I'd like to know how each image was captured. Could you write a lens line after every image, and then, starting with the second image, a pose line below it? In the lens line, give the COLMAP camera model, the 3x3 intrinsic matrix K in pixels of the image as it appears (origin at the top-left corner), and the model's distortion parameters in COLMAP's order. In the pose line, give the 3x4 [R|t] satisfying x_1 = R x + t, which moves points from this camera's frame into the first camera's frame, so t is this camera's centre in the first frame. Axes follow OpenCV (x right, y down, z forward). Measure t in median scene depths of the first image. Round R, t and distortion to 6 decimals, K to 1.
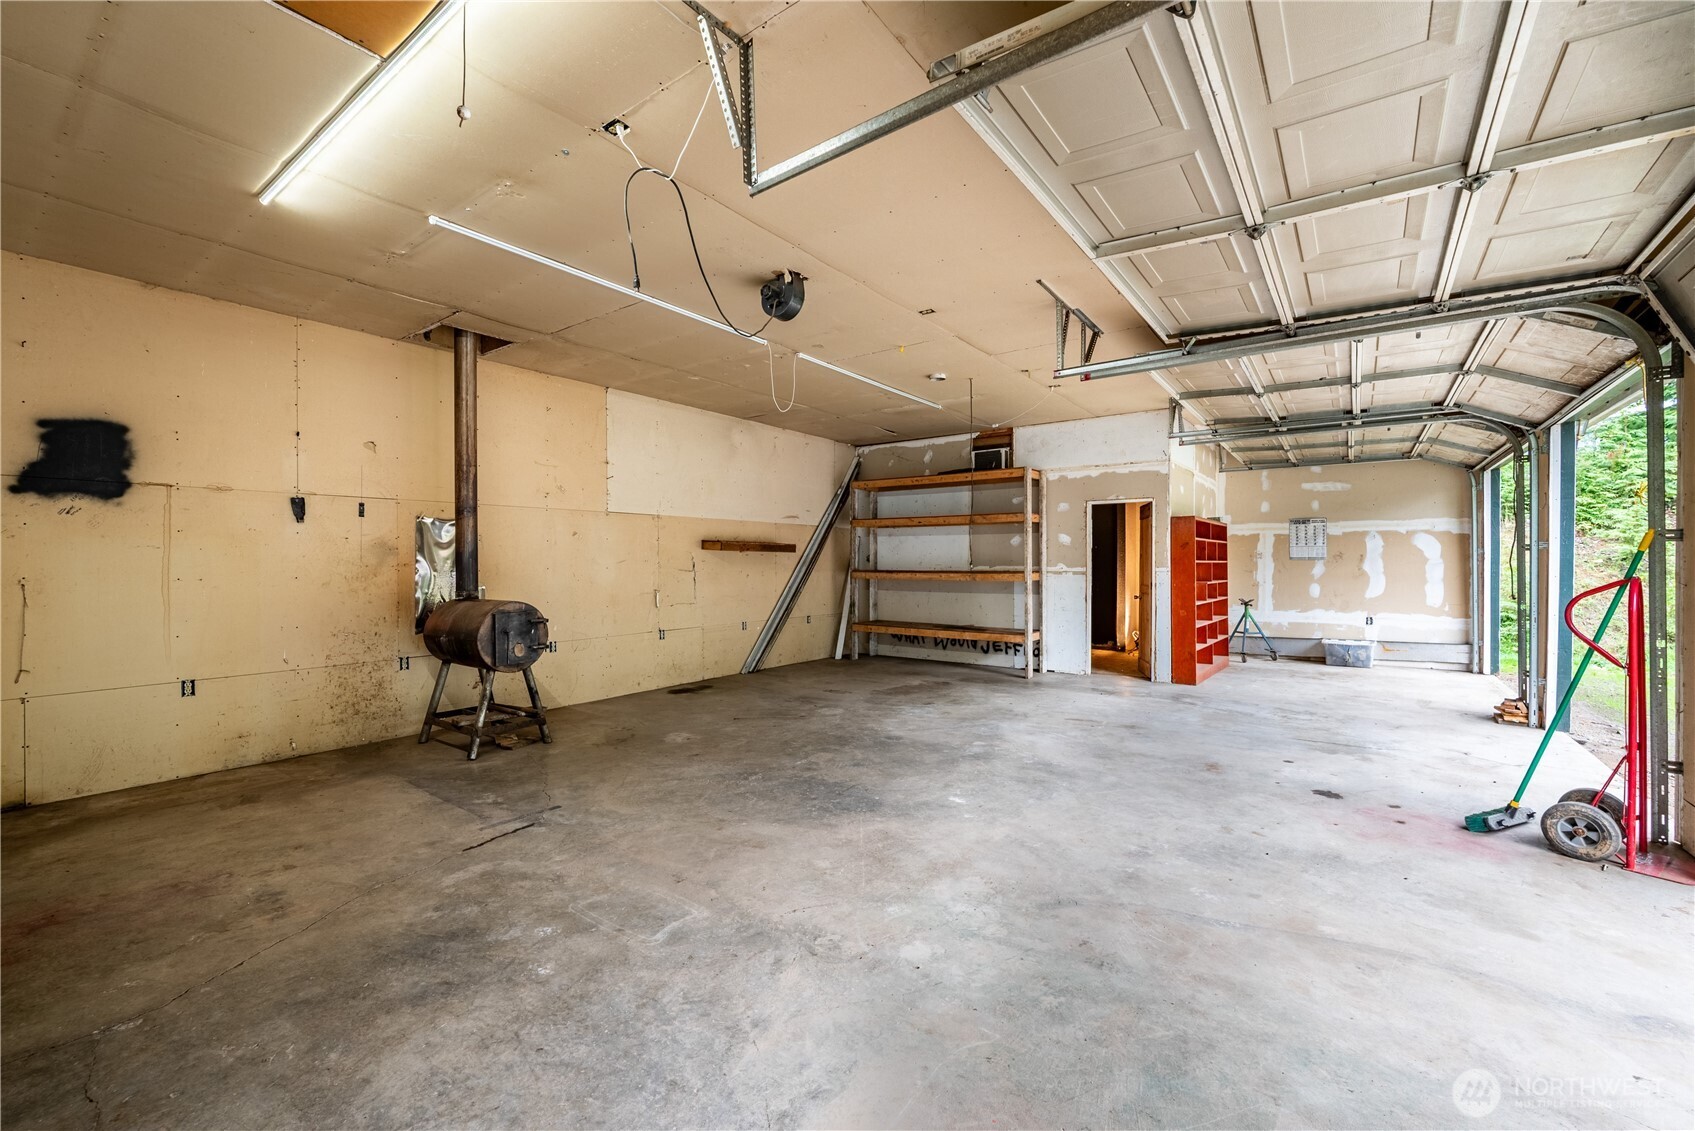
lens RADIAL K [[722.8, 0, 845.3], [0, 722.8, 566.8], [0, 0, 1]] dist [0.002811, -0.001484]
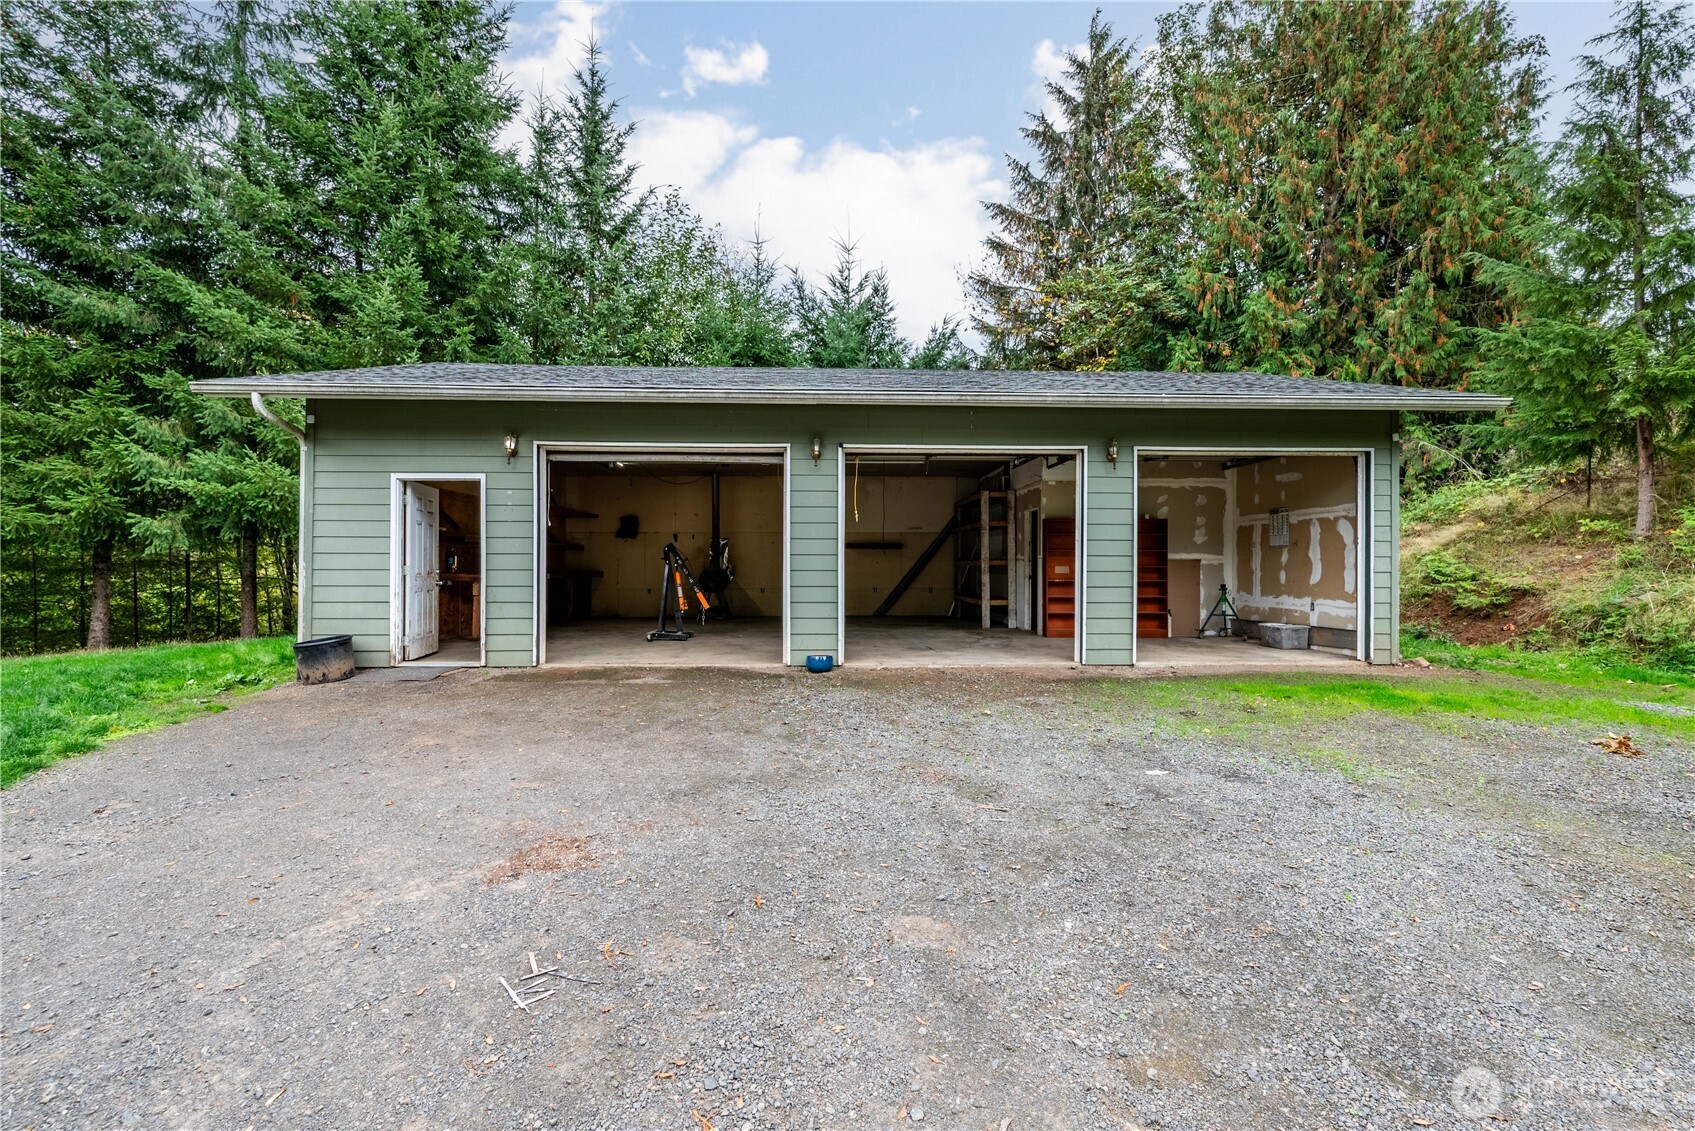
lens RADIAL K [[722.8, 0, 846.5], [0, 722.8, 562.4], [0, 0, 1]] dist [0.002811, -0.001484]
pose [[0.612766, -0.001223, -0.790263, 1.118360], [0.000252, 0.999999, -0.001352, 0.013264], [0.790264, 0.000629, 0.612766, -0.142506]]
